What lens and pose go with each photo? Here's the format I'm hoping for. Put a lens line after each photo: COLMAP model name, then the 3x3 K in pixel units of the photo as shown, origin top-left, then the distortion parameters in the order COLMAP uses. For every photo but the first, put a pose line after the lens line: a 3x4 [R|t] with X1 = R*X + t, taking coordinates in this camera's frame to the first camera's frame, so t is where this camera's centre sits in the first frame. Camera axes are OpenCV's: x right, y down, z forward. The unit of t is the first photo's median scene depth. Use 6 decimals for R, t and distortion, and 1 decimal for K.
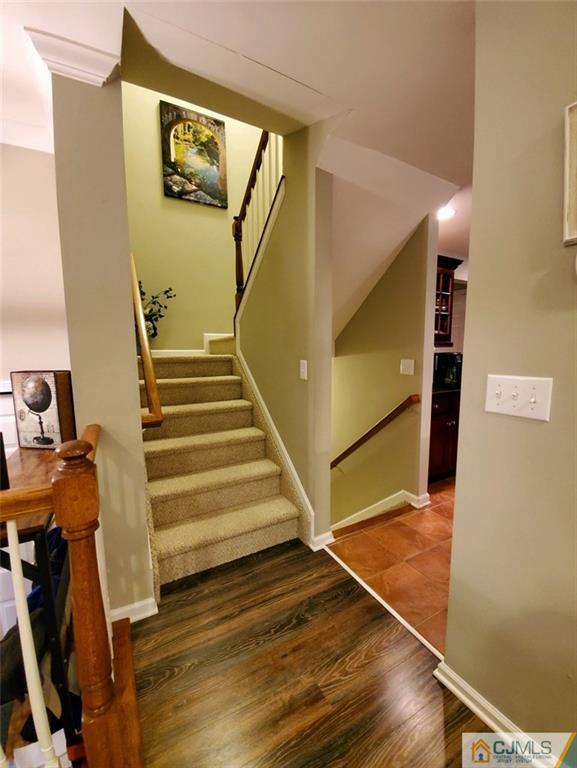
lens RADIAL K [[303.6, 0, 286.0], [0, 303.6, 384.8], [0, 0, 1]] dist [0.011021, -0.014422]
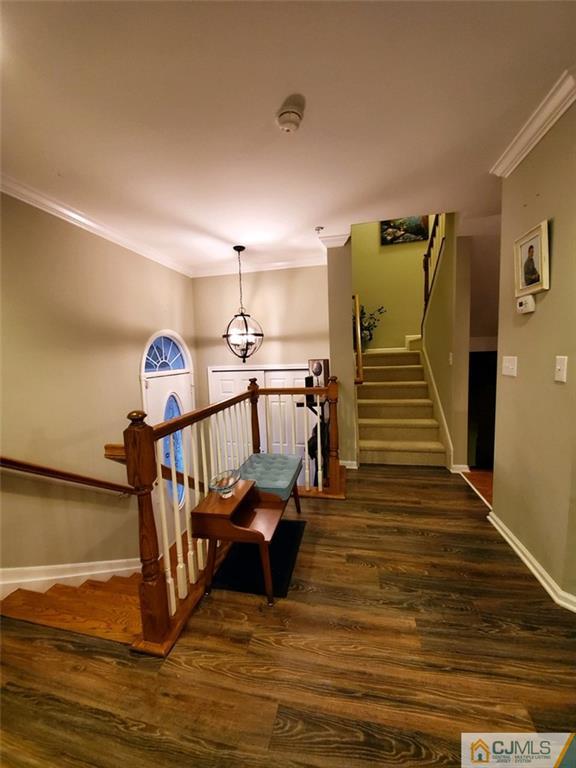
lens RADIAL K [[303.6, 0, 285.5], [0, 303.6, 384.8], [0, 0, 1]] dist [0.011021, -0.014422]
pose [[0.753711, 0.043774, -0.655746, 0.444477], [-0.039435, 0.998994, 0.021362, 0.085097], [0.656022, 0.009758, 0.754679, -0.745248]]
